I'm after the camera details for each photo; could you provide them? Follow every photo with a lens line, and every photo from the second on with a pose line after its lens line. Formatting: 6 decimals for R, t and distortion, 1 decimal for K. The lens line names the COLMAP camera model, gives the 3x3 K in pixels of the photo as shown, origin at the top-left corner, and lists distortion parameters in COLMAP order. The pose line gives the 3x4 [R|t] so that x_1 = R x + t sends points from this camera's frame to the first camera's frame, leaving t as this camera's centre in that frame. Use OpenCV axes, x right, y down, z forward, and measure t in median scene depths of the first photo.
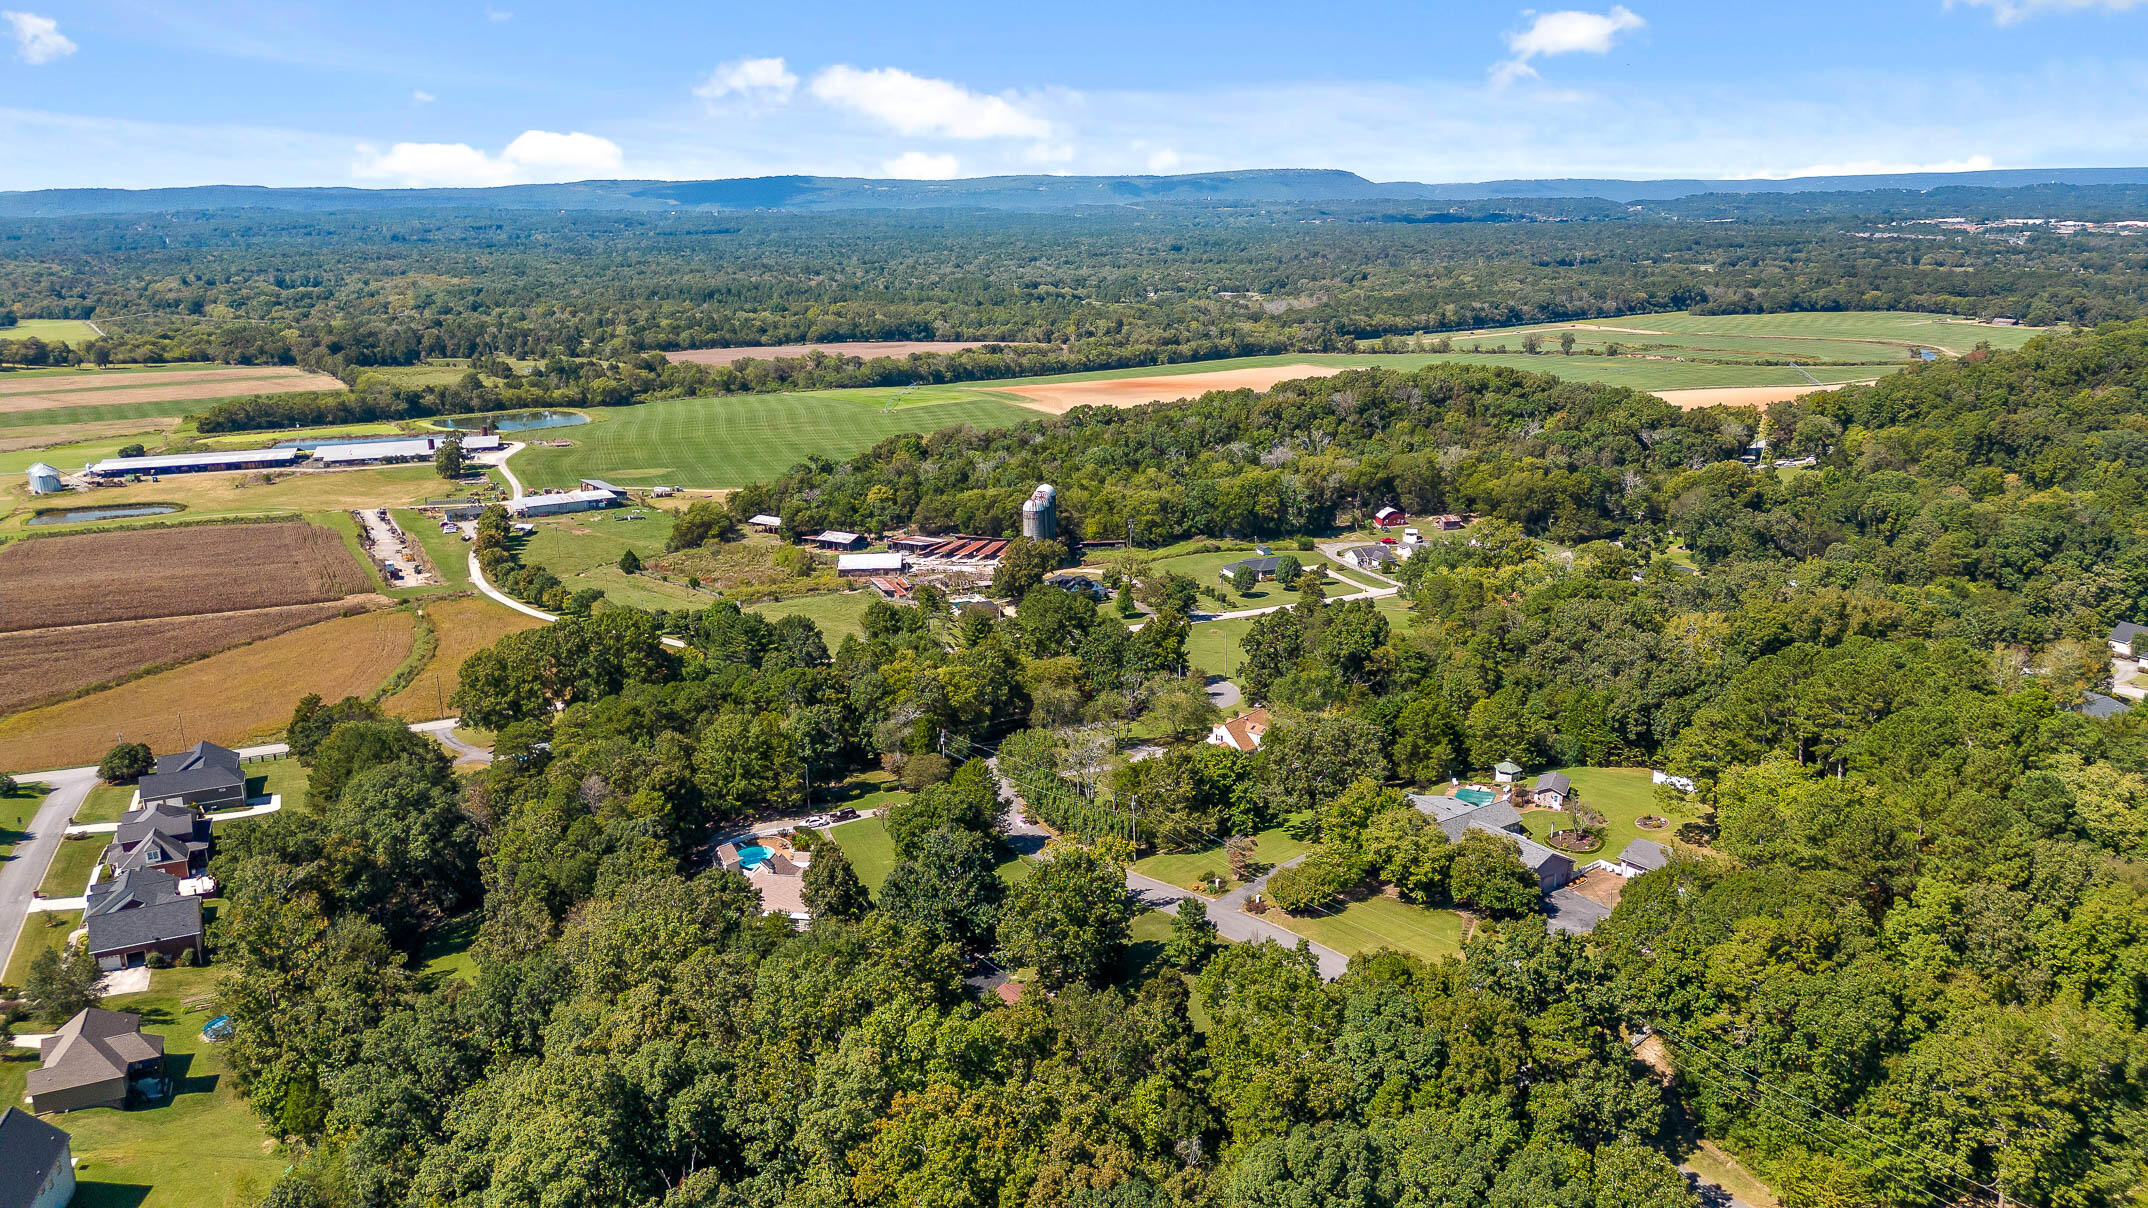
lens RADIAL K [[1492.4, 0, 1082.5], [0, 1492.4, 702.3], [0, 0, 1]] dist [0.070256, -0.078189]
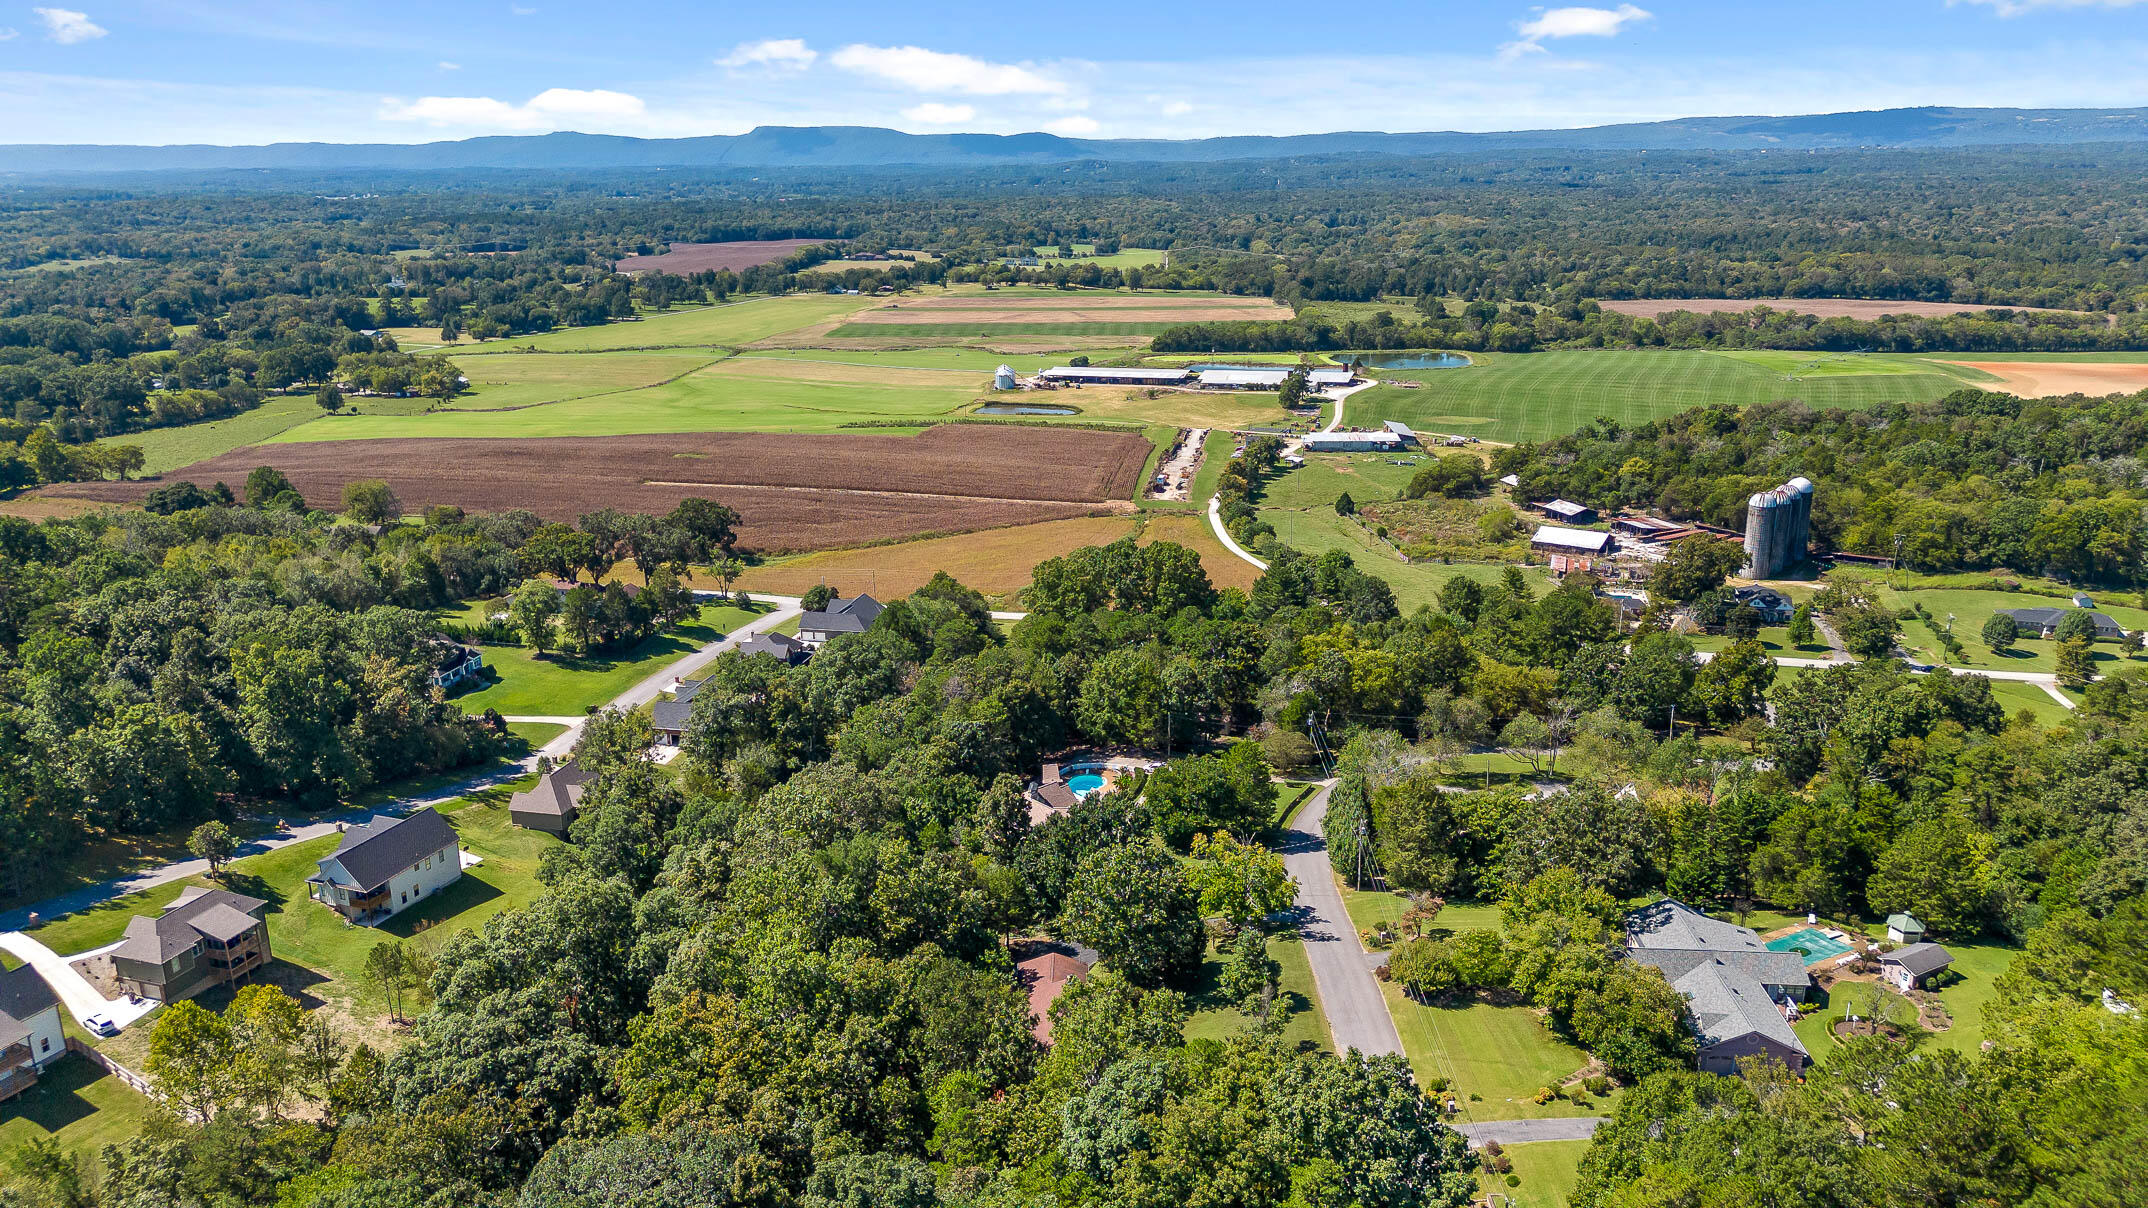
lens RADIAL K [[1539.3, 0, 1074.0], [0, 1539.3, 646.2], [0, 0, 1]] dist [0.046483, -0.059850]
pose [[0.763360, 0.192208, -0.616716, 0.165630], [-0.194919, 0.978744, 0.063772, -0.023048], [0.615864, 0.071529, 0.784598, 0.060457]]
